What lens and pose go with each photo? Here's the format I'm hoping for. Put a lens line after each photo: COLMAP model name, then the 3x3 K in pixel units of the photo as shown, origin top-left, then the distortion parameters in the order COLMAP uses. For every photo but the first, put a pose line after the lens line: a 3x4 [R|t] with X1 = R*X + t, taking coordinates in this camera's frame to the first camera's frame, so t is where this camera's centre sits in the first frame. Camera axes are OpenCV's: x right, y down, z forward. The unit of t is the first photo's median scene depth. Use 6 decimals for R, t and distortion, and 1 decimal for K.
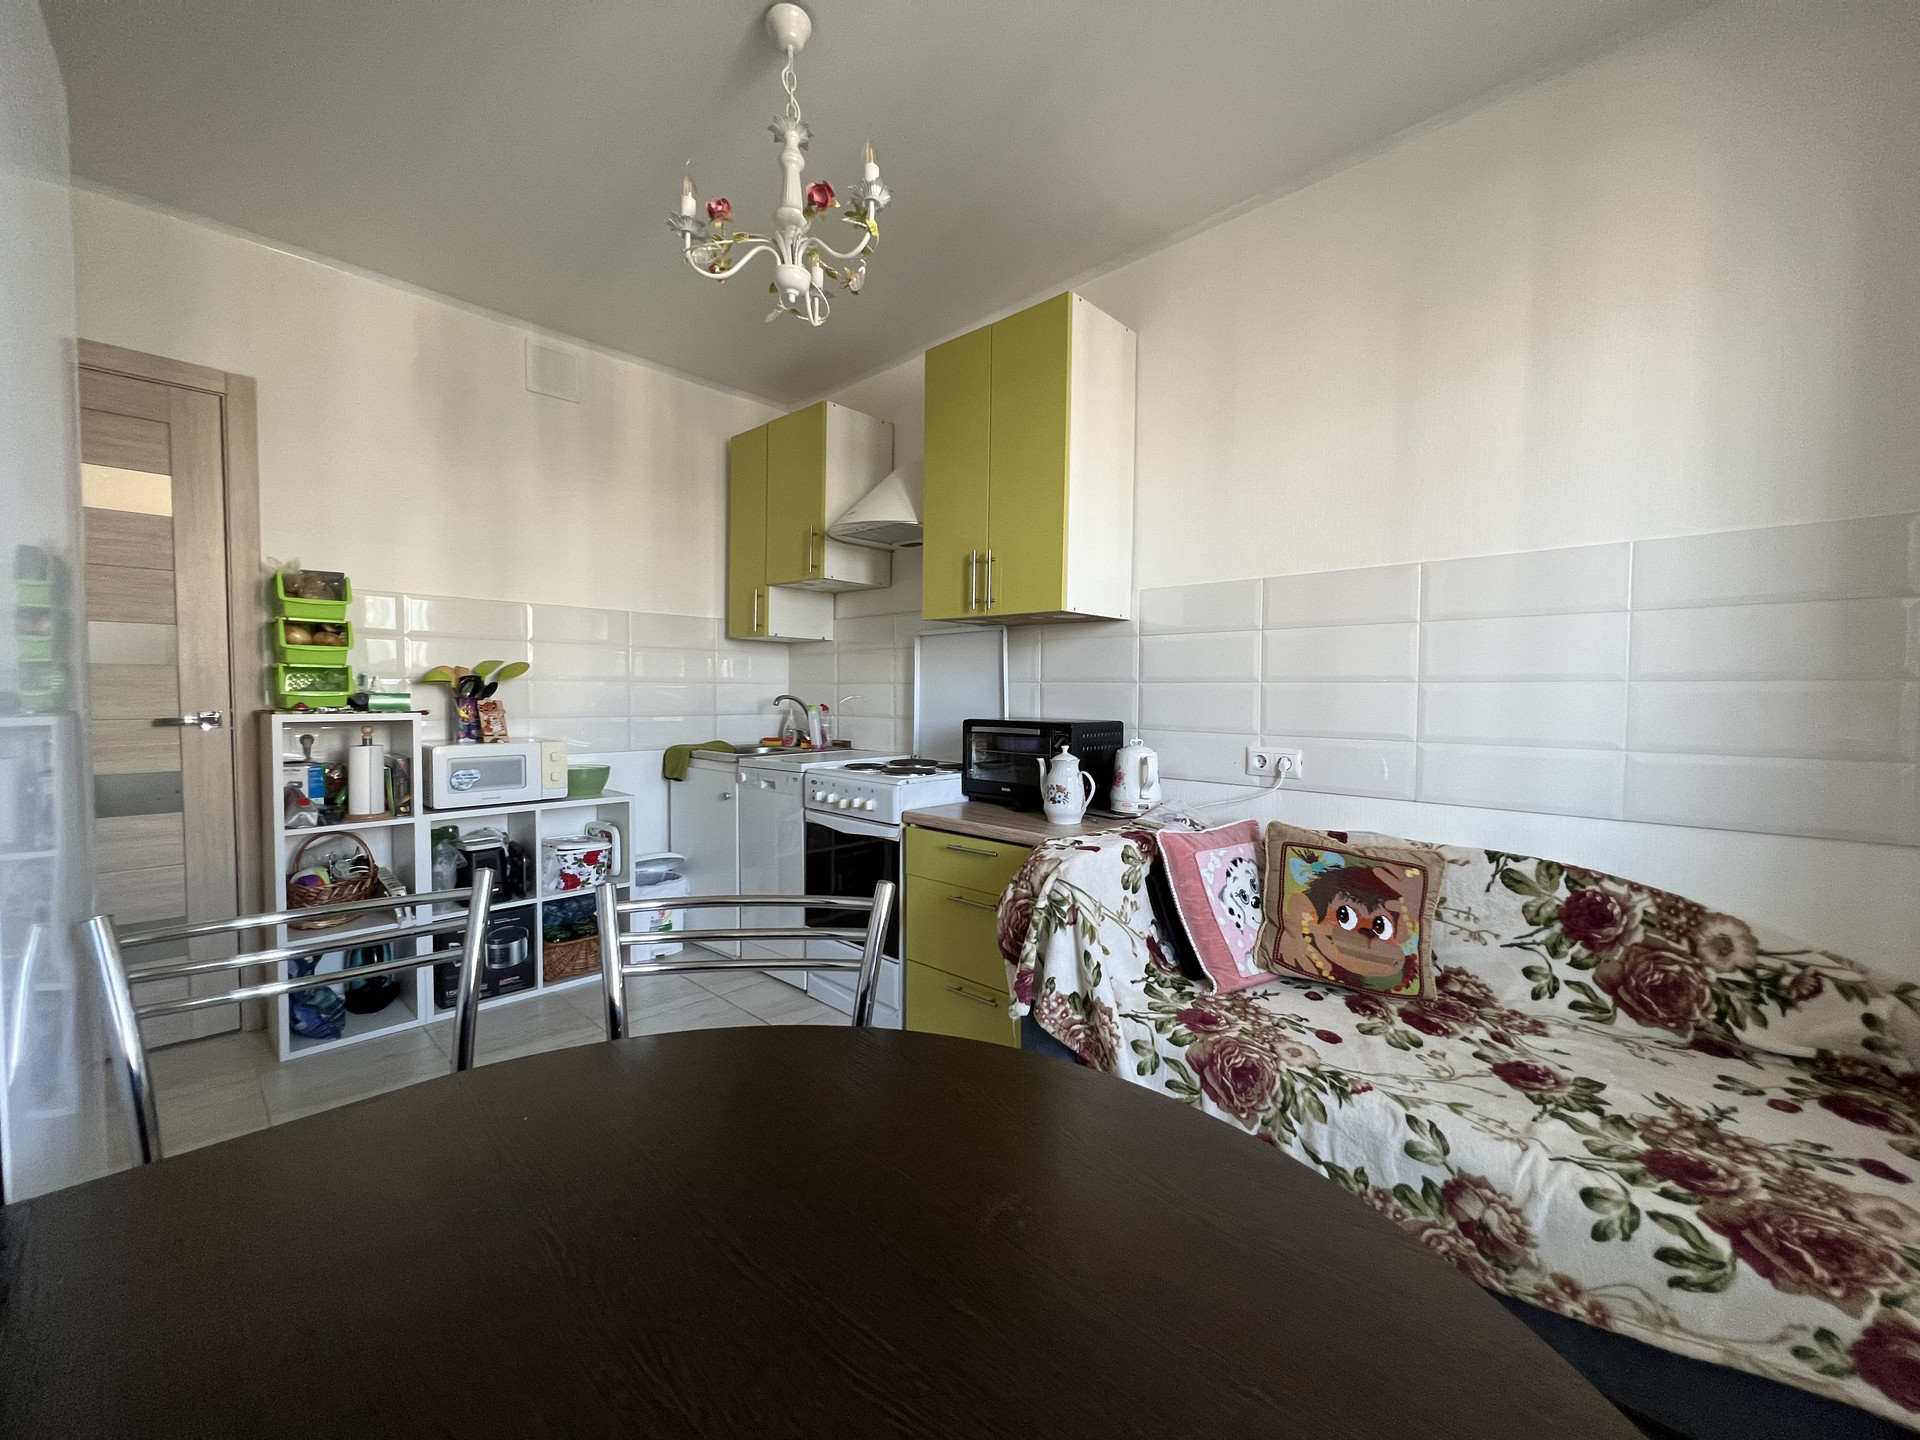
lens RADIAL K [[774.6, 0, 960.0], [0, 774.6, 720.0], [0, 0, 1]] dist [0.001319, 0.000154]
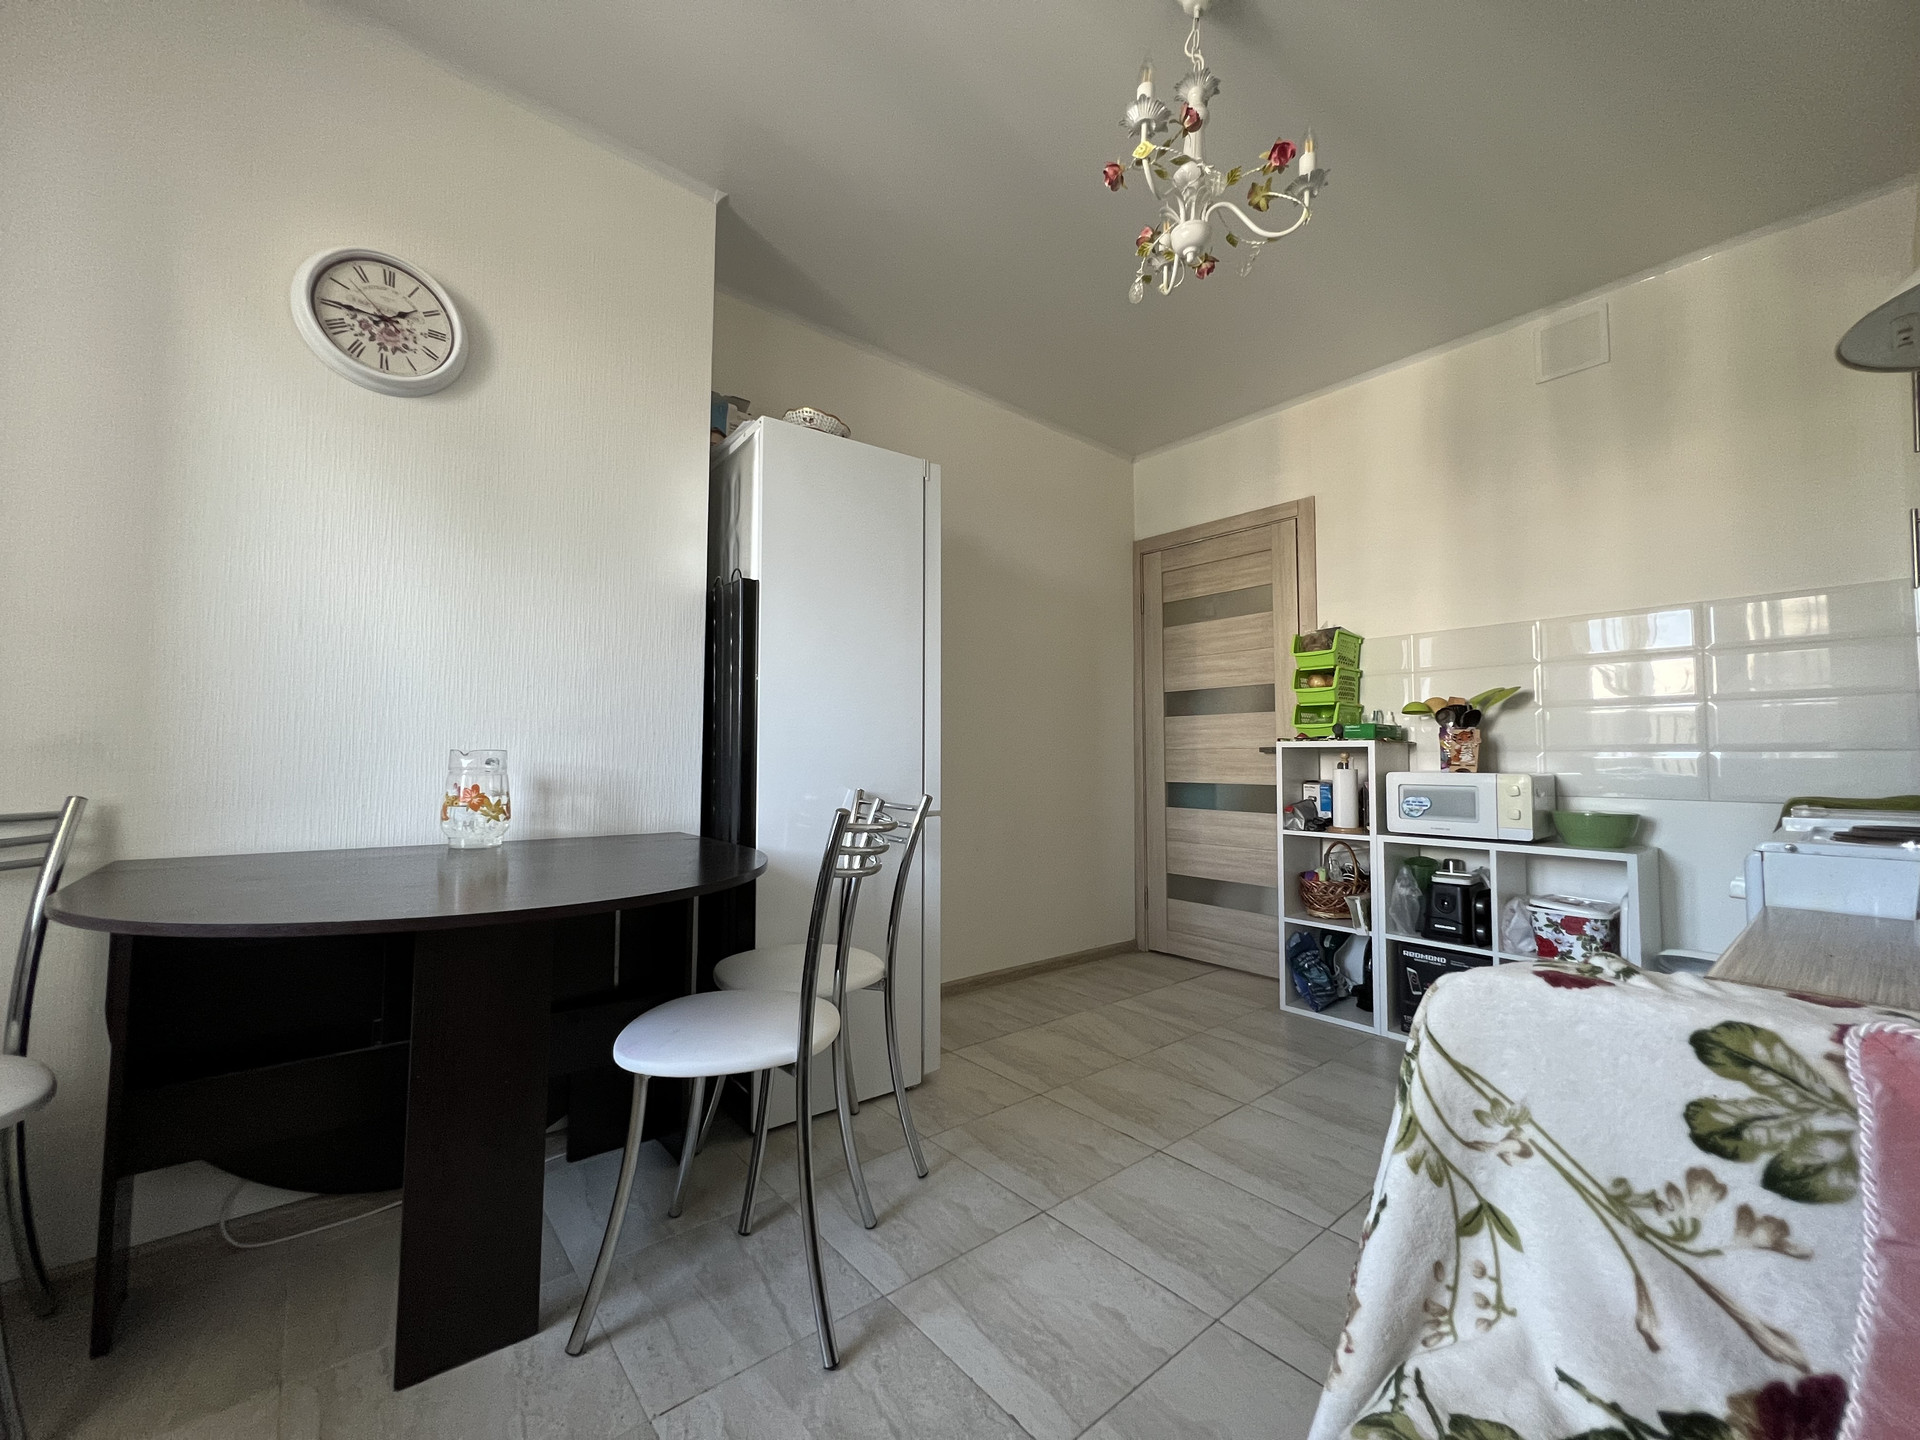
lens RADIAL K [[766.2, 0, 958.2], [0, 766.2, 719.7], [0, 0, 1]] dist [0.001071, 0.000509]
pose [[-0.111488, -0.063422, -0.991740, 0.600969], [-0.048251, 0.997130, -0.058342, 0.072387], [0.992594, 0.041348, -0.114228, 0.732938]]
